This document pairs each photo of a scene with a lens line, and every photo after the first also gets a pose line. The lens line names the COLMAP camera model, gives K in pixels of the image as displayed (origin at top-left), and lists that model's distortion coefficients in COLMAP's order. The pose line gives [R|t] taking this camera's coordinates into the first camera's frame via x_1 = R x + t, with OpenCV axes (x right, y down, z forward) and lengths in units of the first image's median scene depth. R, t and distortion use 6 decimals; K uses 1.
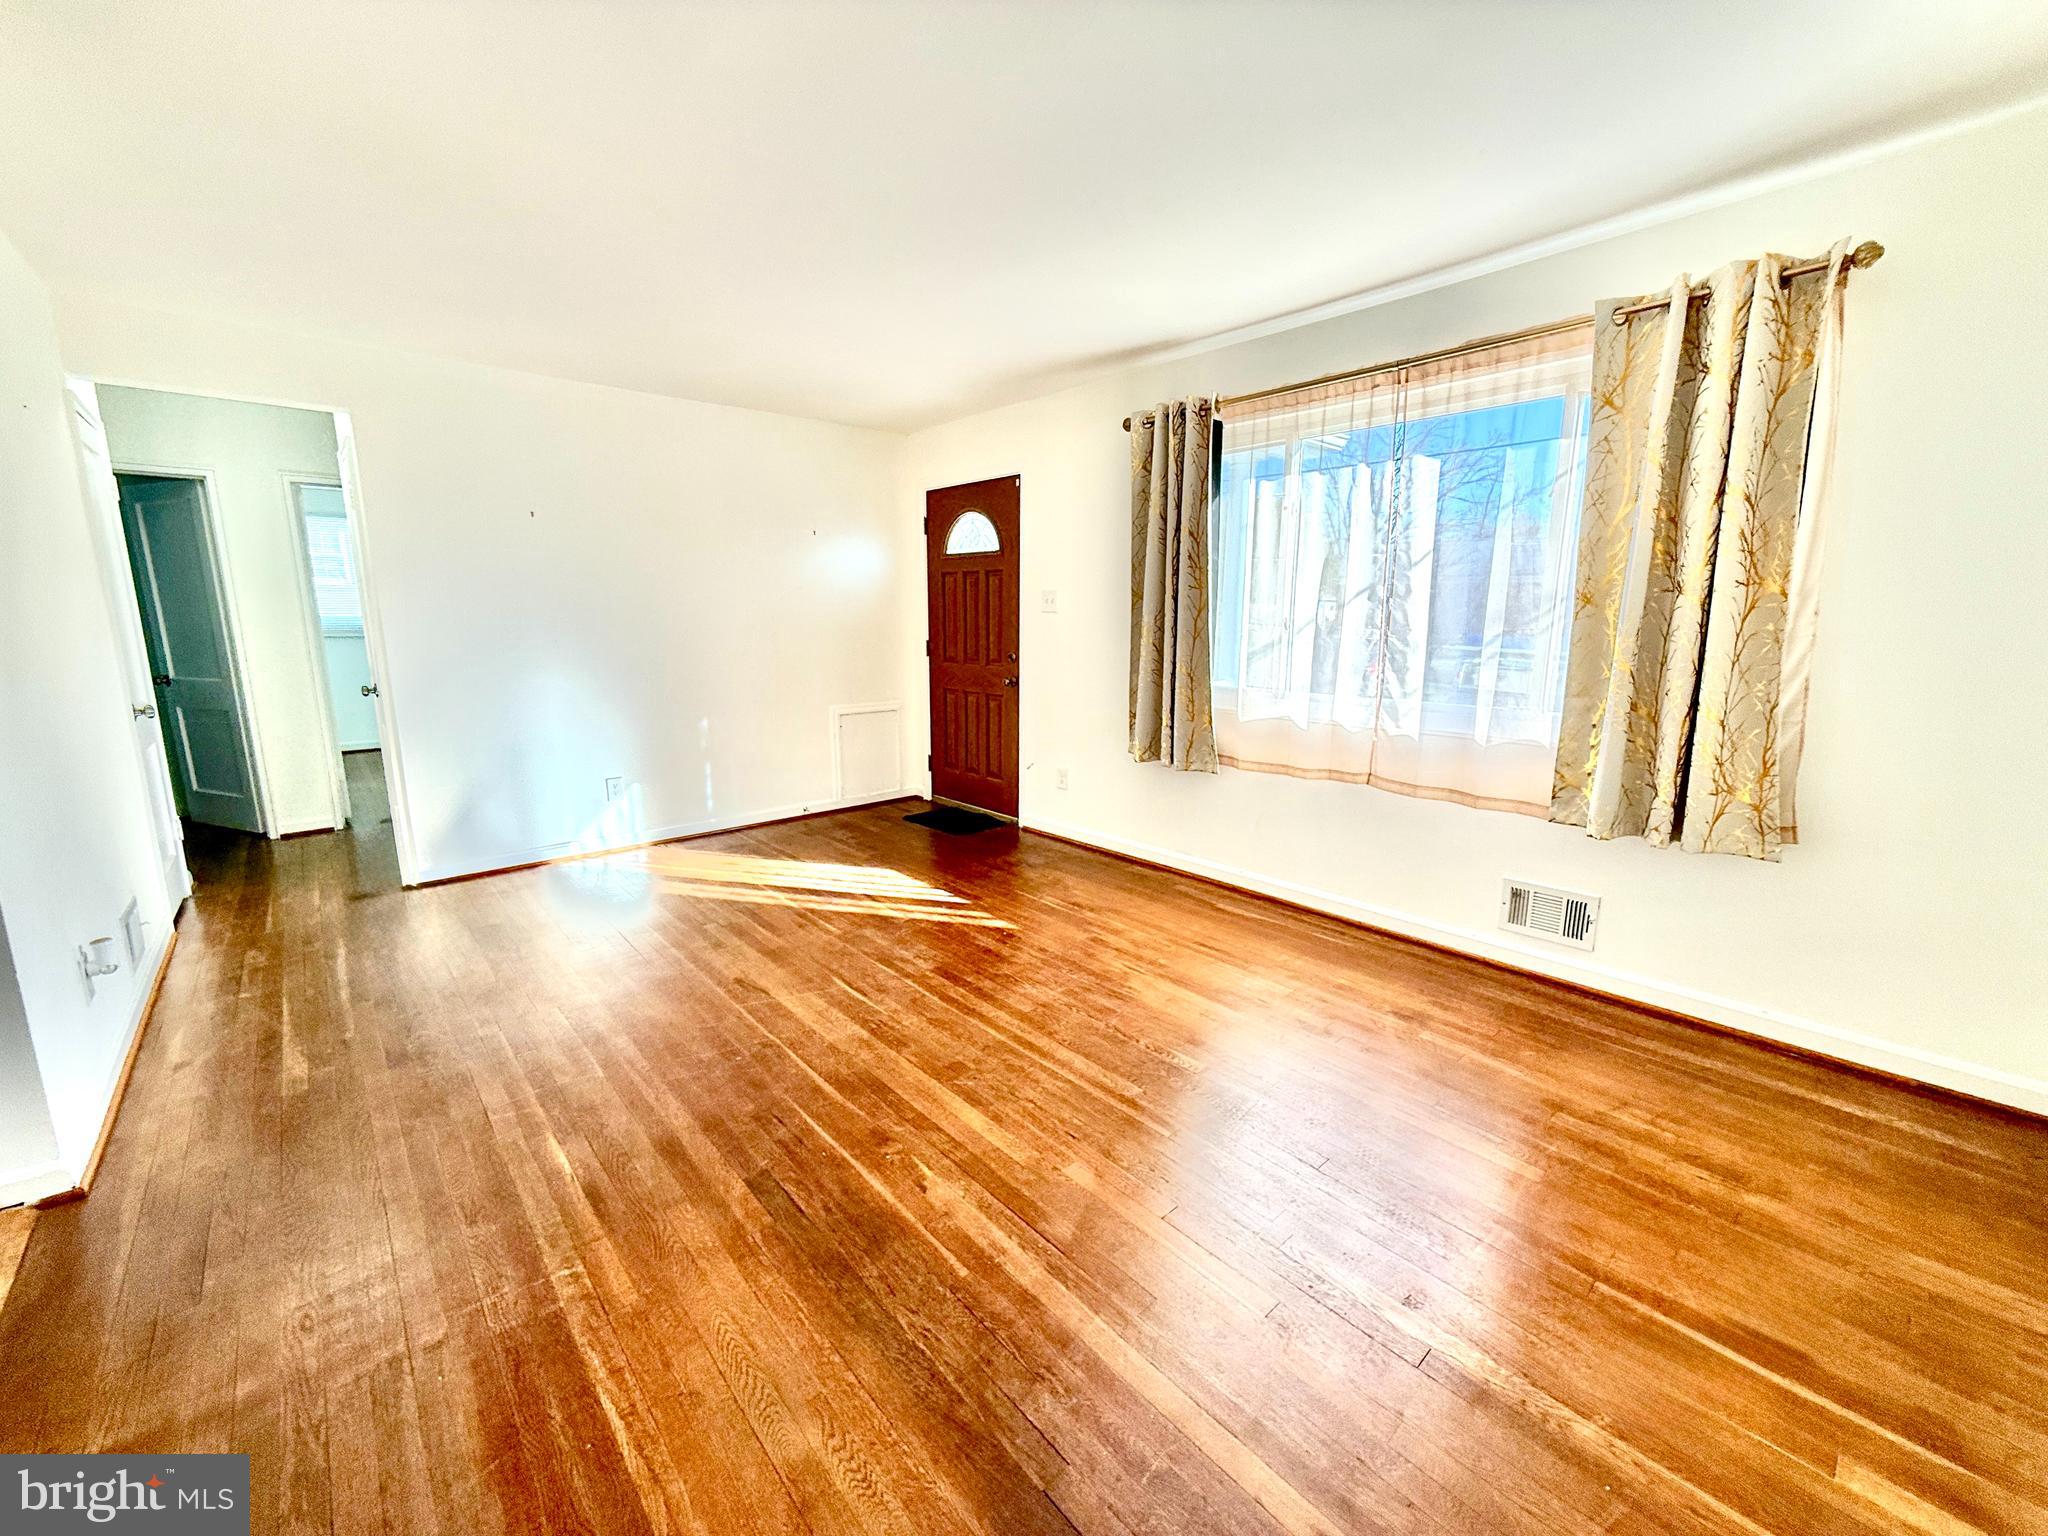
lens RADIAL K [[832.6, 0, 1026.1], [0, 832.6, 764.2], [0, 0, 1]] dist [-0.000332, 0.000057]
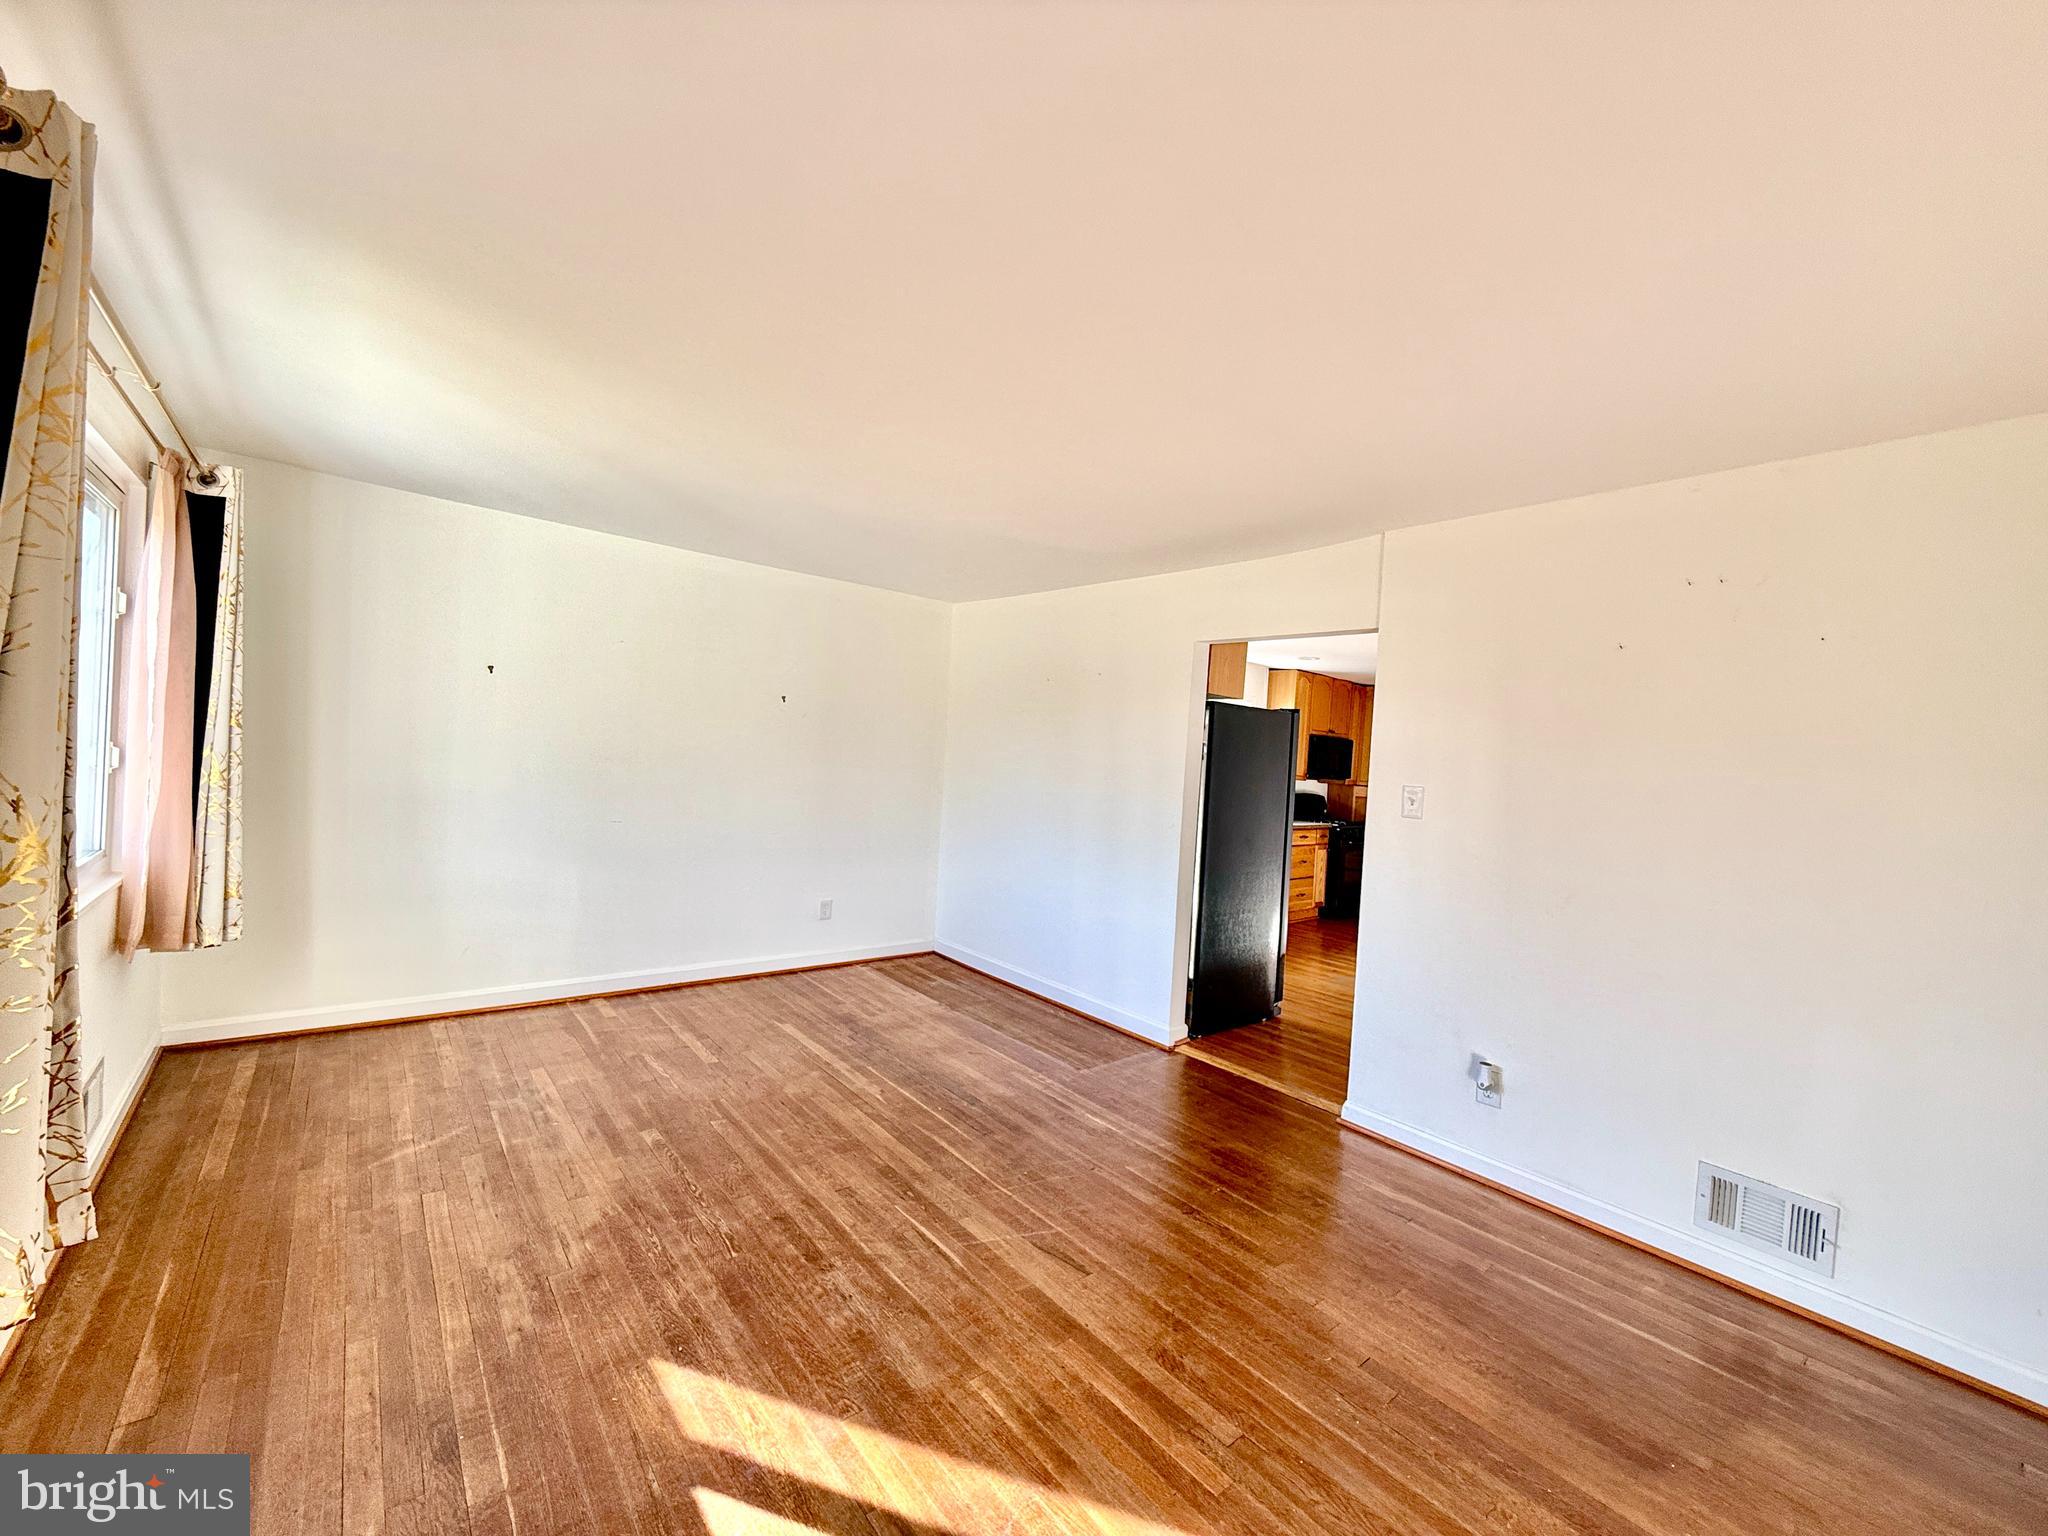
lens RADIAL K [[832.6, 0, 1024.0], [0, 832.6, 772.9], [0, 0, 1]] dist [-0.000332, 0.000057]
pose [[-0.997120, -0.066567, 0.036345, -0.308010], [-0.058034, 0.978191, 0.199437, -0.373090], [-0.048829, 0.196753, -0.979236, 1.789265]]
